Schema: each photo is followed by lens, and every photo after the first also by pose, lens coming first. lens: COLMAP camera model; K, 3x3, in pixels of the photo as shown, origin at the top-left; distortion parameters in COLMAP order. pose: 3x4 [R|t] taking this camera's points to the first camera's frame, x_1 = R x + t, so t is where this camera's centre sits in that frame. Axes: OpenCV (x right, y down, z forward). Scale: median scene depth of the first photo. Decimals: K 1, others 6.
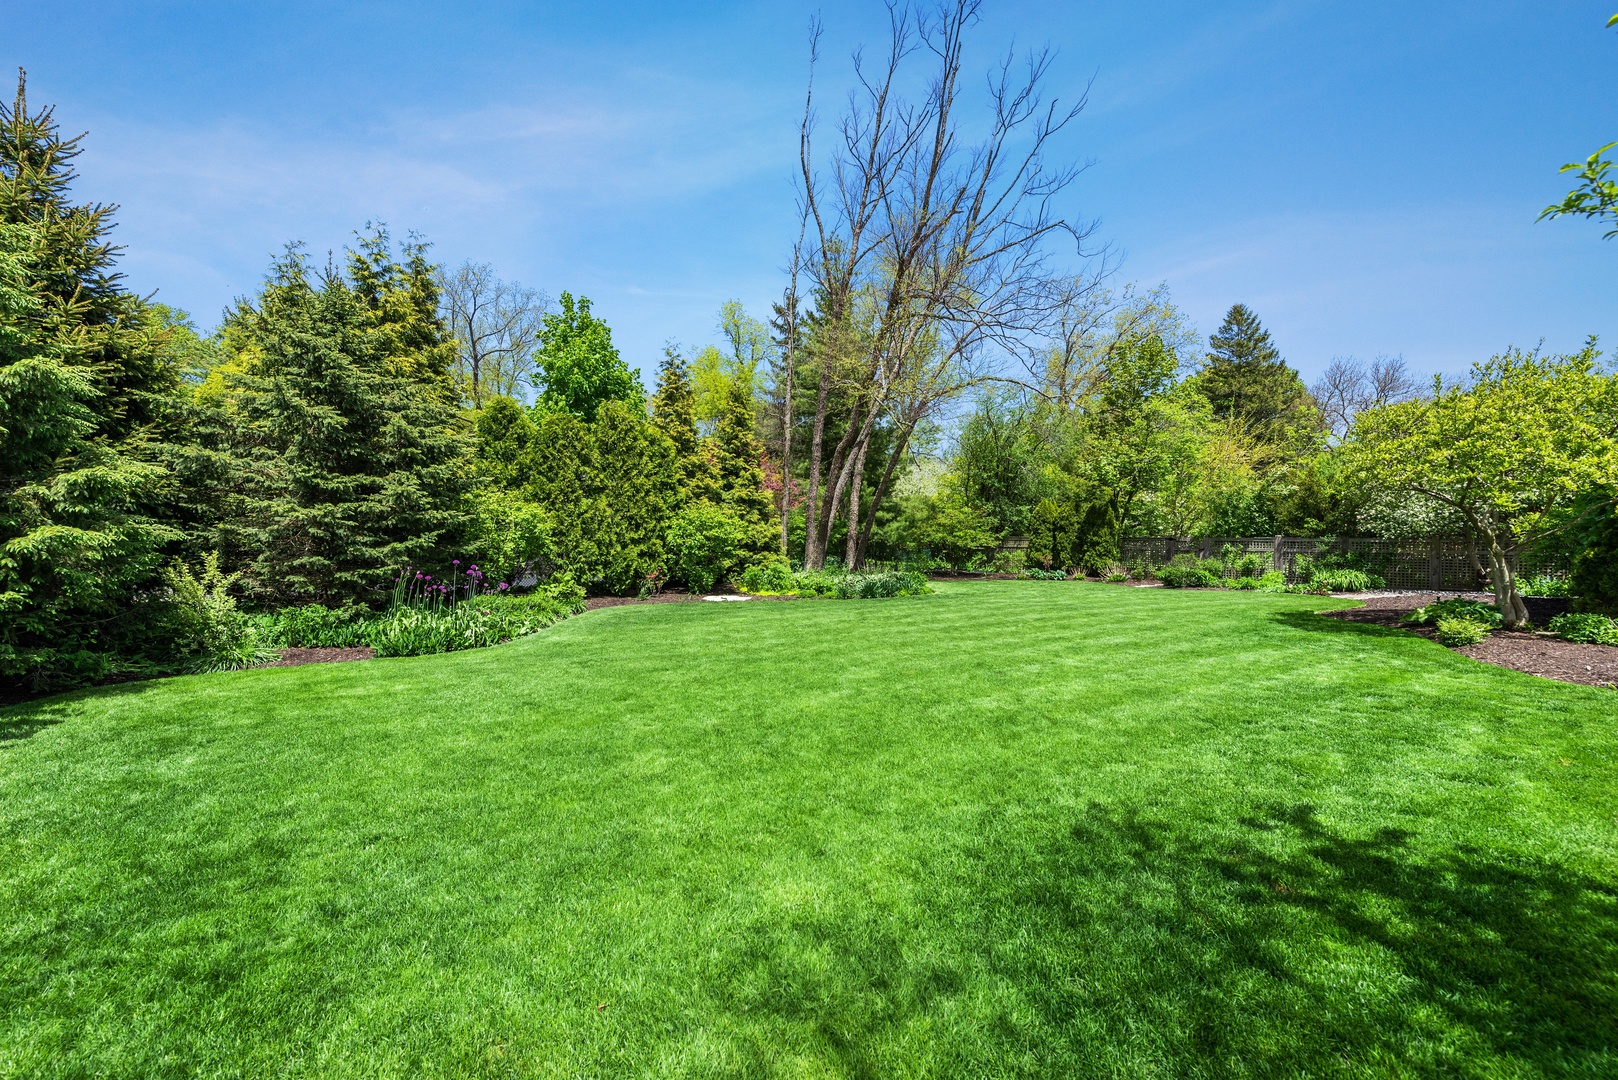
lens RADIAL K [[624.5, 0, 808.3], [0, 624.5, 563.3], [0, 0, 1]] dist [0.000591, -0.000185]
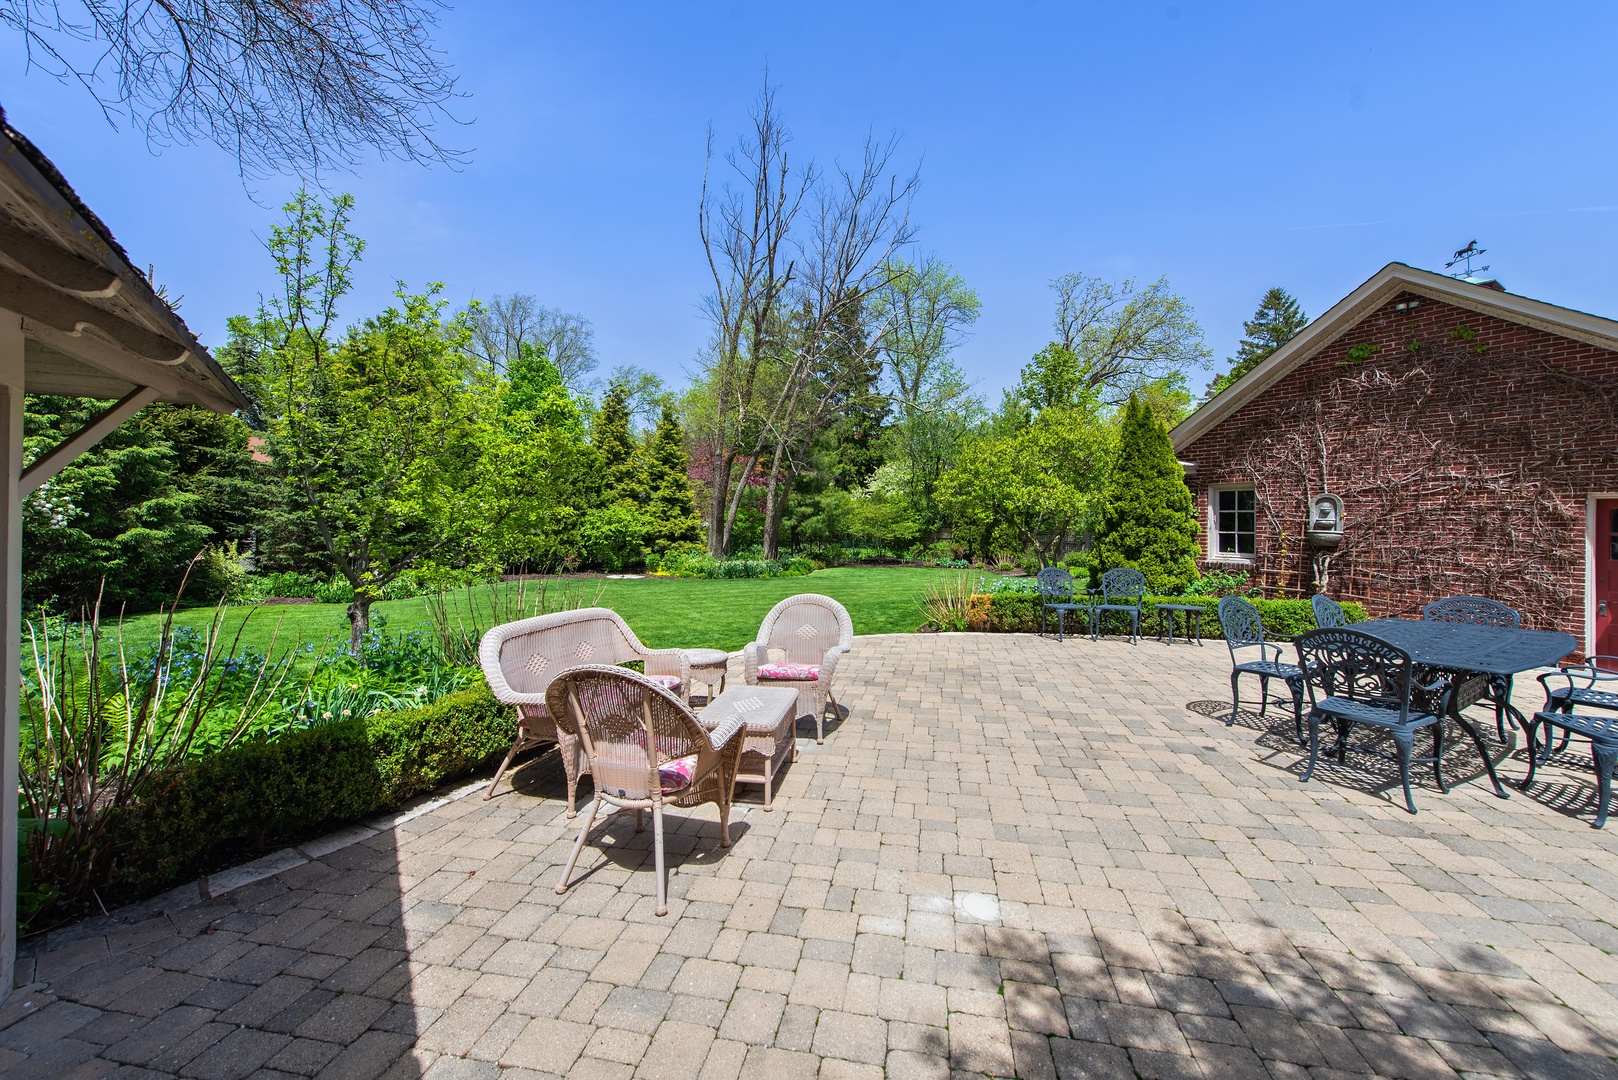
lens RADIAL K [[633.2, 0, 809.0], [0, 633.2, 540.0], [0, 0, 1]] dist [0.001529, 0.000186]
pose [[0.989337, 0.012241, -0.145130, 0.445231], [-0.014185, 0.999823, -0.012366, -0.009404], [0.144953, 0.014293, 0.989335, -0.259101]]
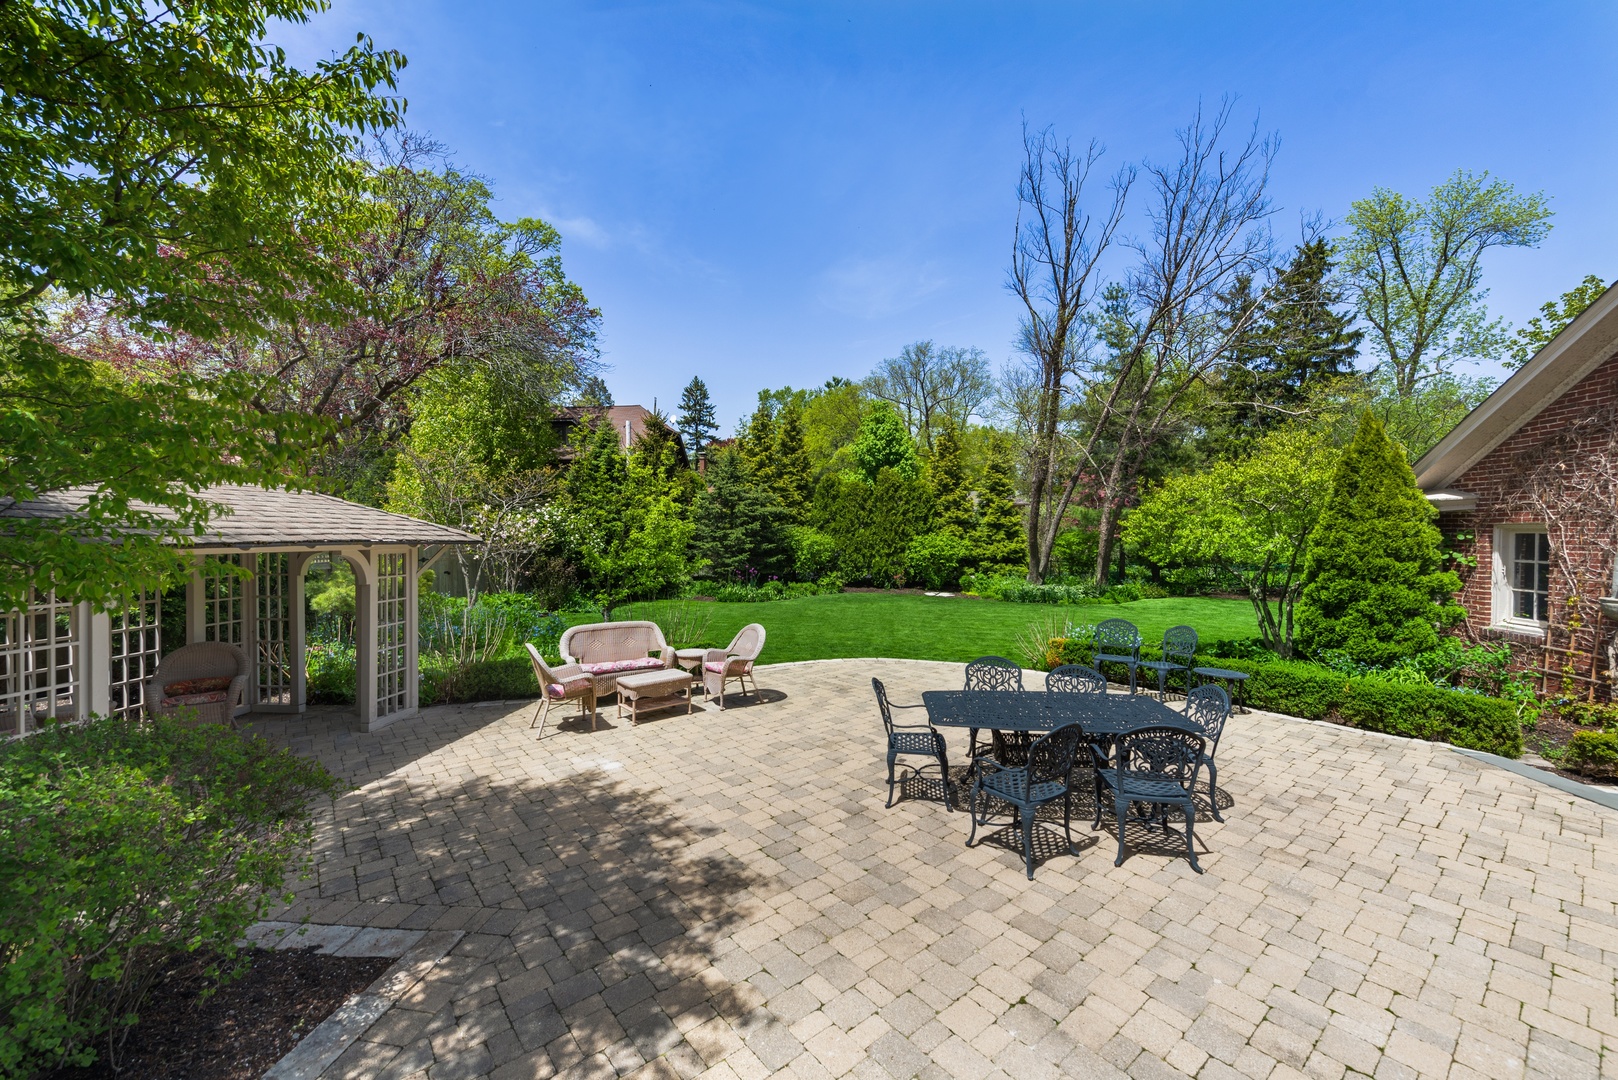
lens RADIAL K [[624.5, 0, 808.3], [0, 624.5, 563.3], [0, 0, 1]] dist [0.000591, -0.000185]
pose [[0.673709, 0.042038, -0.737800, 0.774976], [-0.033942, 0.999087, 0.025932, -0.047369], [0.738217, 0.007572, 0.674521, -0.256132]]
